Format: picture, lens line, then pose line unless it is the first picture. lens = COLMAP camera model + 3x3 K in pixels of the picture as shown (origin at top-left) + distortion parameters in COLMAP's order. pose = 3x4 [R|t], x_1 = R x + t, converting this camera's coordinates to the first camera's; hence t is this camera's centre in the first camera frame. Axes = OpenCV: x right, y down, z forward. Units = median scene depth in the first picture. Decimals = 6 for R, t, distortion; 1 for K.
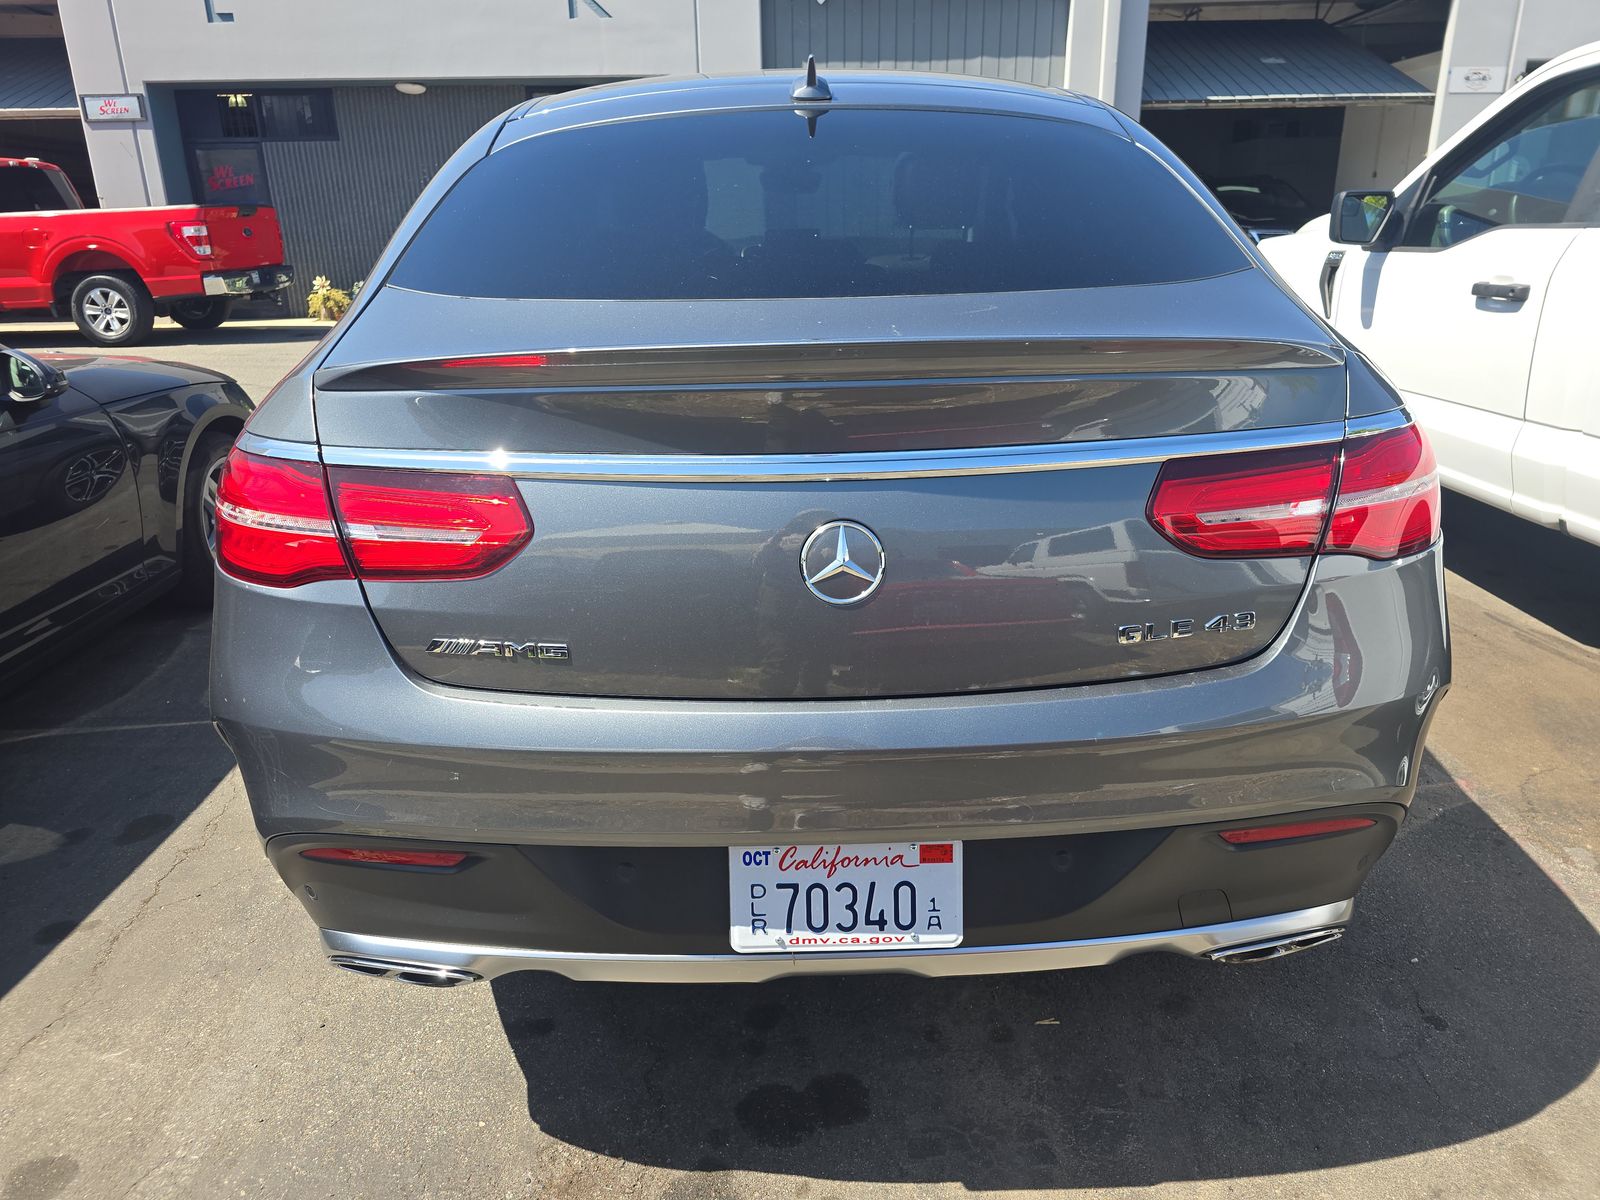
lens RADIAL K [[1055.3, 0, 799.0], [0, 1055.3, 625.3], [0, 0, 1]] dist [0.005013, 0.003655]
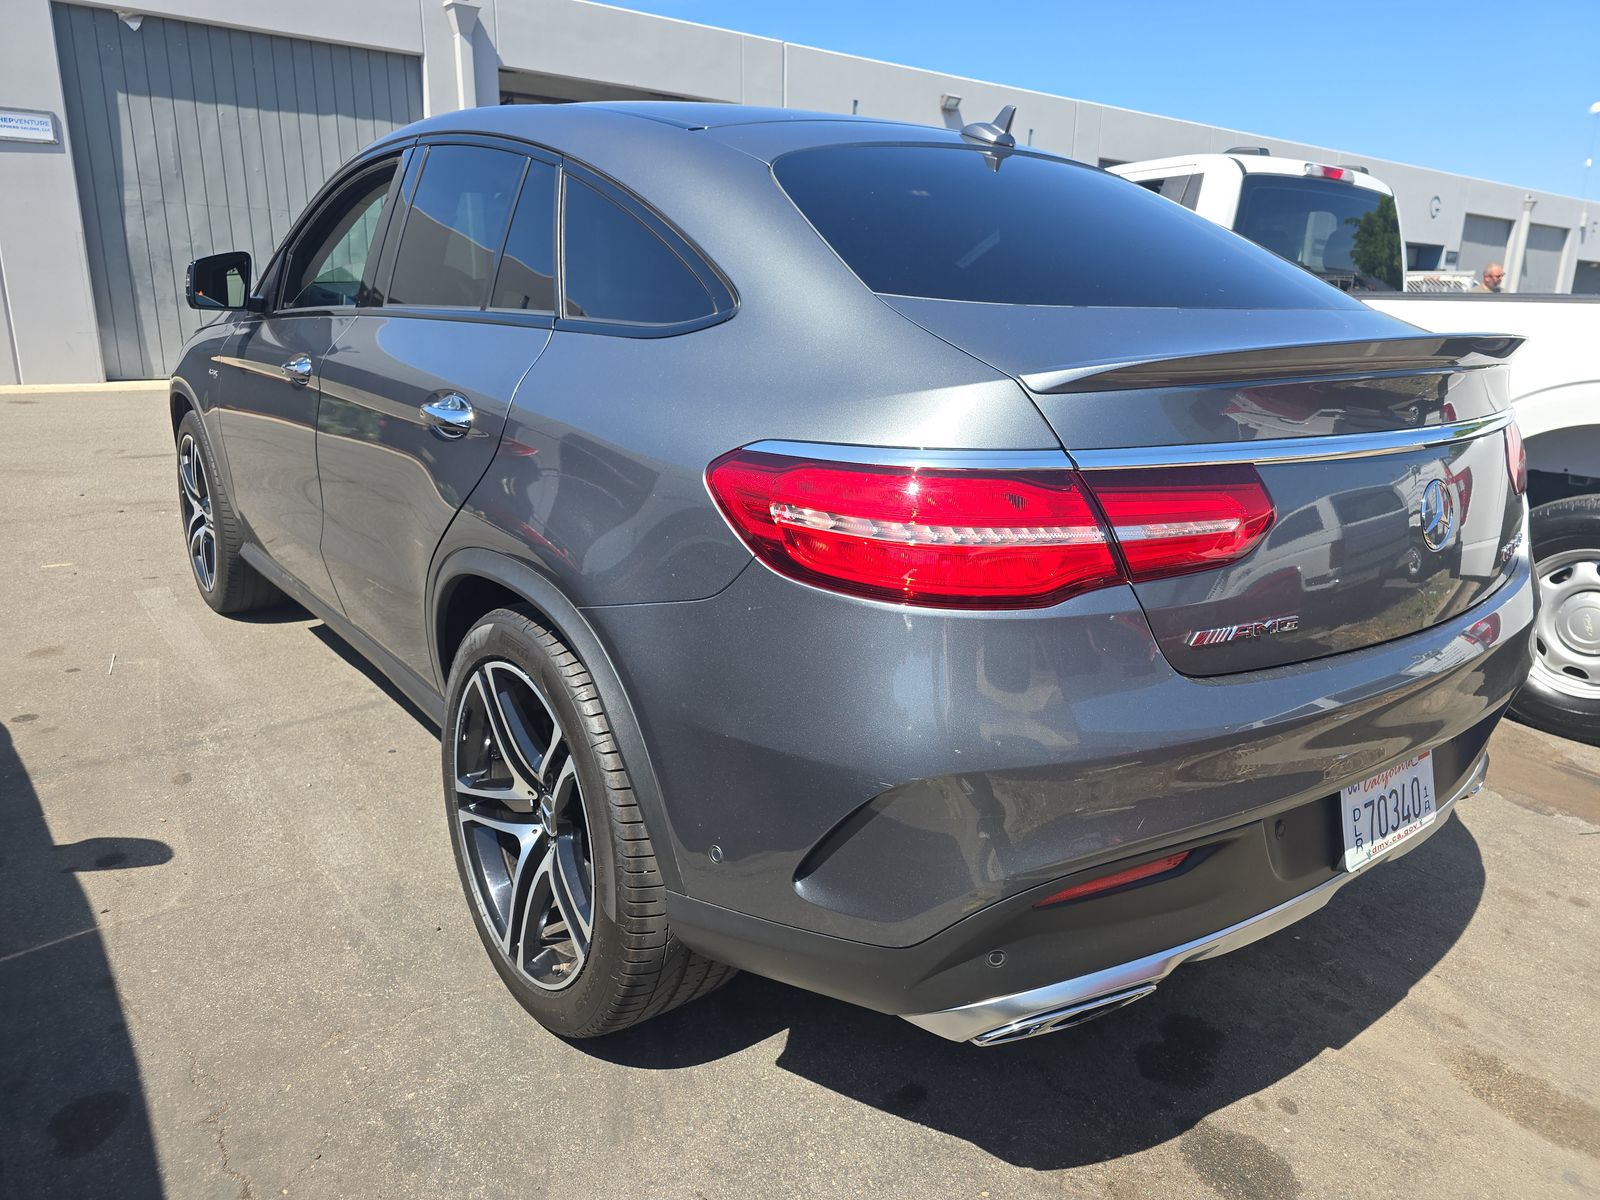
lens RADIAL K [[1055.4, 0, 800.0], [0, 1055.4, 600.0], [0, 0, 1]] dist [-0.001903, -0.000730]
pose [[0.796073, -0.109719, 0.595172, -1.205267], [0.159595, 0.986677, -0.031574, -0.045364], [-0.583779, 0.120122, 0.802978, 0.389645]]
